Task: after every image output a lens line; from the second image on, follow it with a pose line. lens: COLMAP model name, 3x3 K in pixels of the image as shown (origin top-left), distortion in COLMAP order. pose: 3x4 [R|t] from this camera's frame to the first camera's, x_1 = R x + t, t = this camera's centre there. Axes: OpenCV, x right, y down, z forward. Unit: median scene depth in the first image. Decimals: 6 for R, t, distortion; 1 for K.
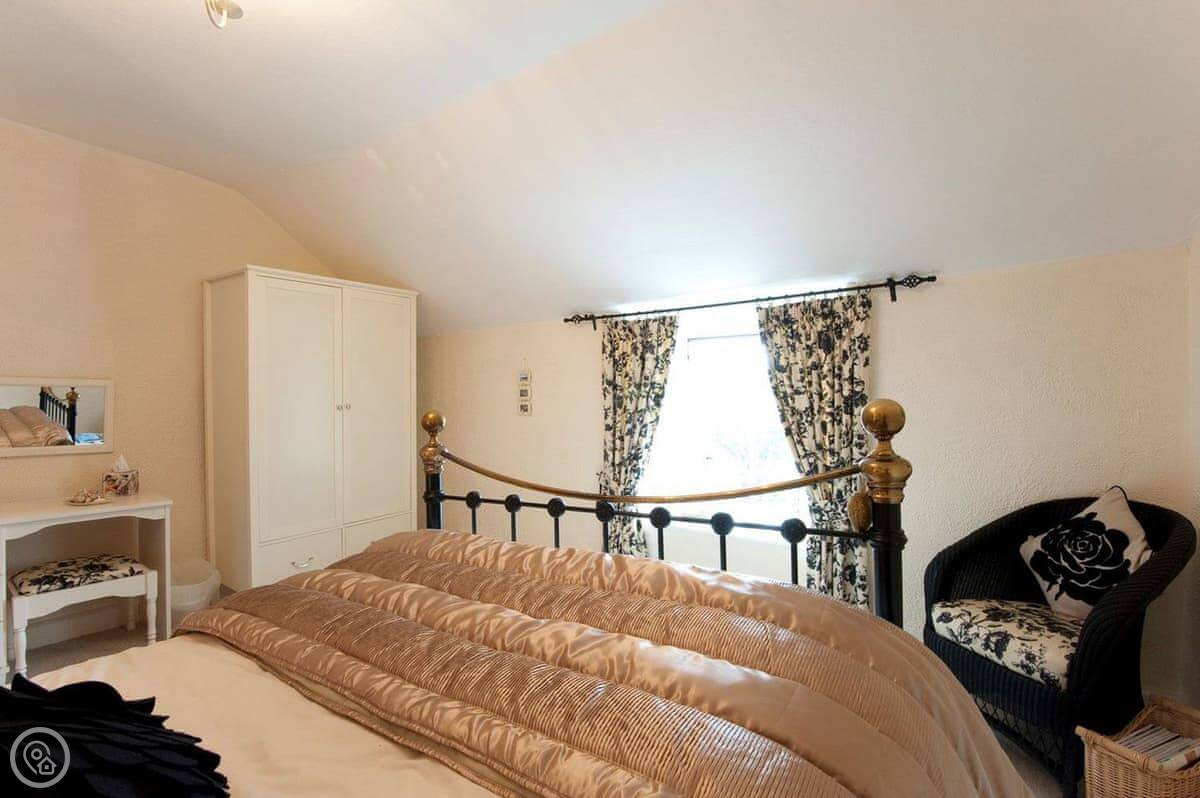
lens RADIAL K [[553.1, 0, 600.0], [0, 553.1, 399.0], [0, 0, 1]] dist [-0.000575, -0.025902]
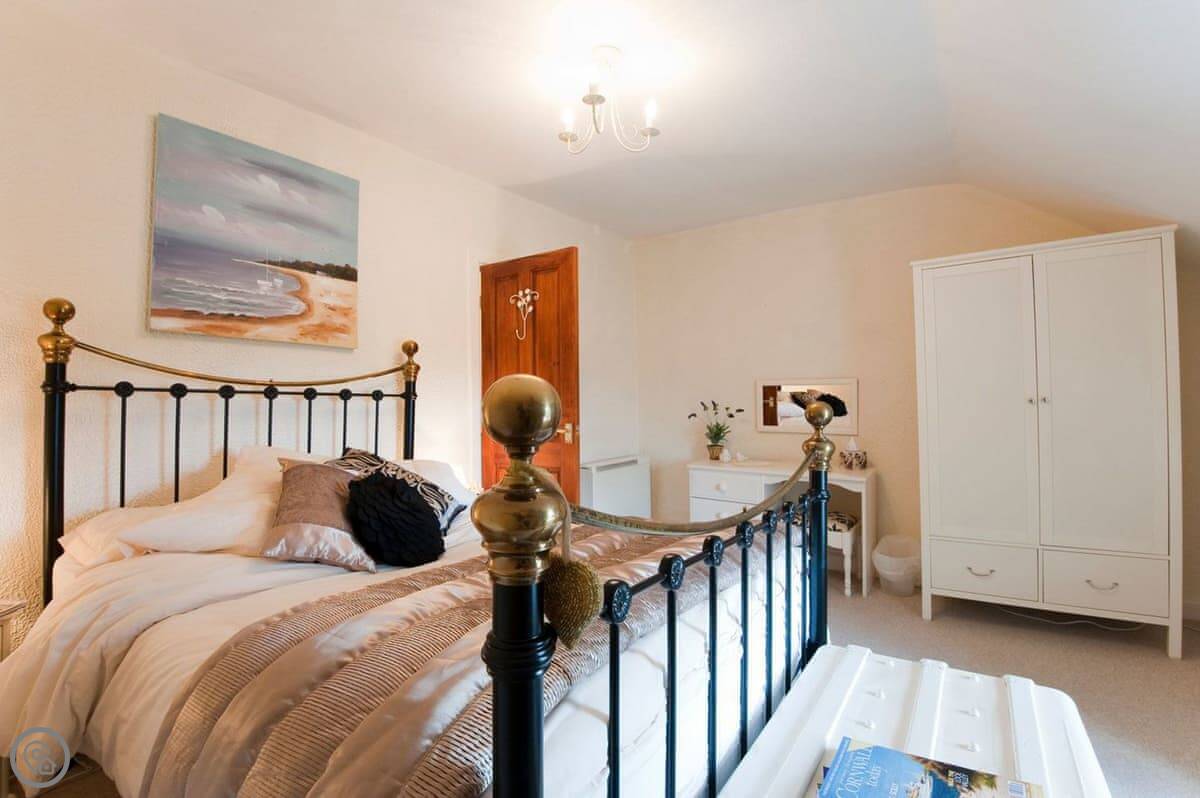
lens RADIAL K [[565.0, 0, 600.0], [0, 565.0, 399.0], [0, 0, 1]] dist [-0.014276, -0.011354]
pose [[-0.028891, -0.000710, -0.999582, 0.462891], [0.006991, 0.999975, -0.000913, 0.010322], [0.999558, -0.007015, -0.028886, 0.464276]]
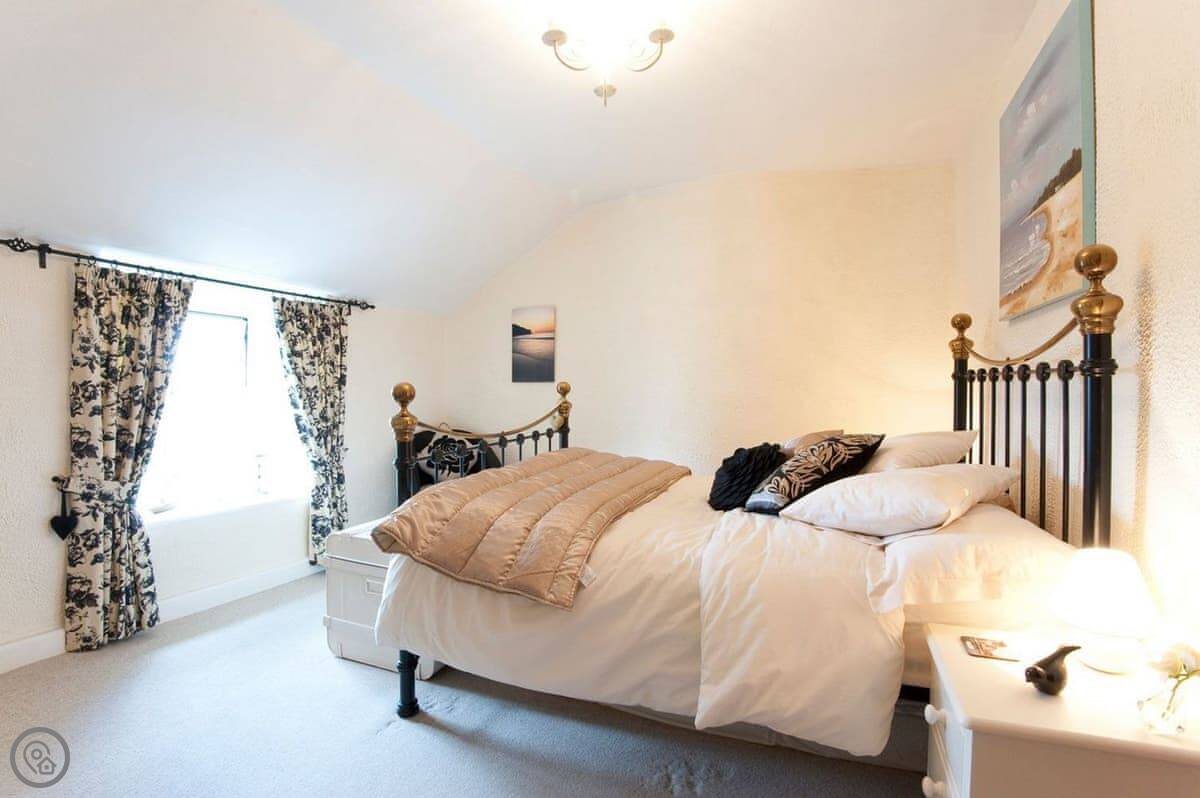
lens RADIAL K [[553.1, 0, 600.0], [0, 553.1, 399.0], [0, 0, 1]] dist [-0.000575, -0.025902]
pose [[-0.195787, -0.009577, 0.980600, -0.987431], [-0.009536, 0.999924, 0.007861, 0.028728], [-0.980600, -0.007811, -0.195864, 0.583767]]
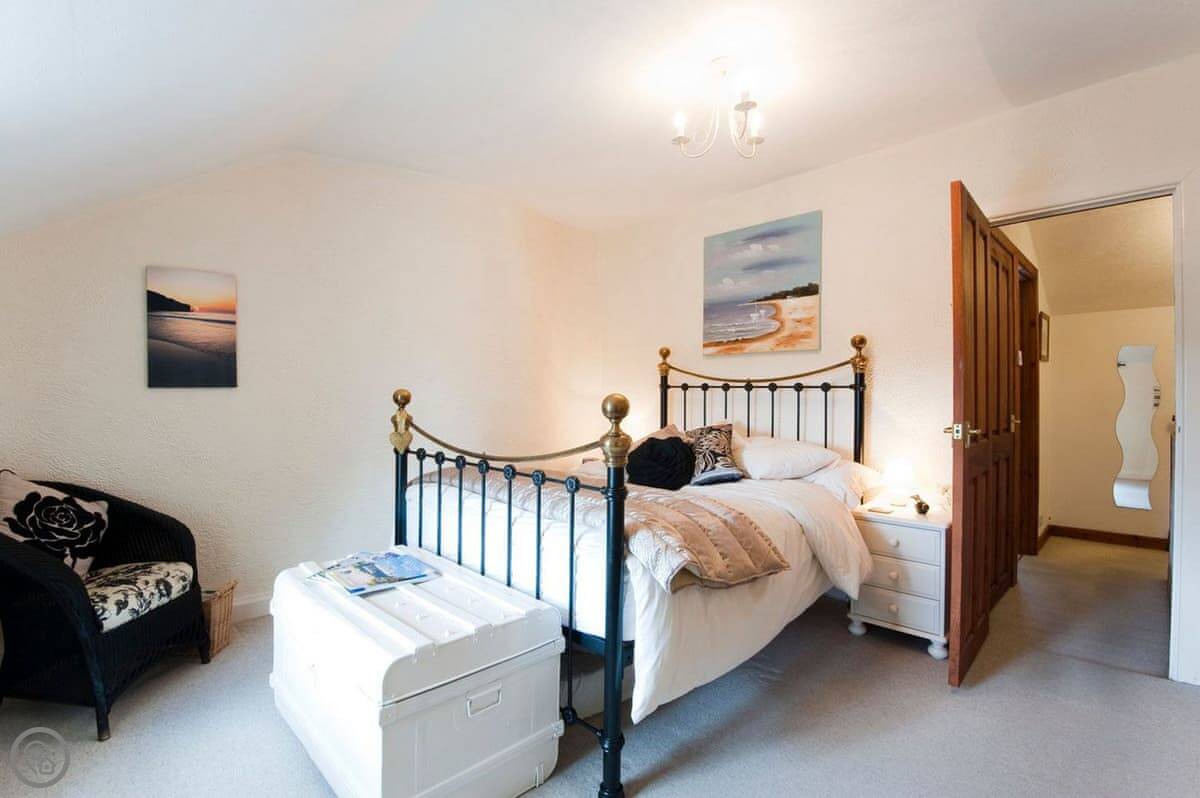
lens RADIAL K [[553.1, 0, 600.0], [0, 553.1, 399.0], [0, 0, 1]] dist [-0.000575, -0.025902]
pose [[-0.979577, 0.007838, 0.200915, -0.311073], [0.008536, 0.999960, 0.002605, 0.018578], [-0.200887, 0.004267, -0.979605, 1.294194]]
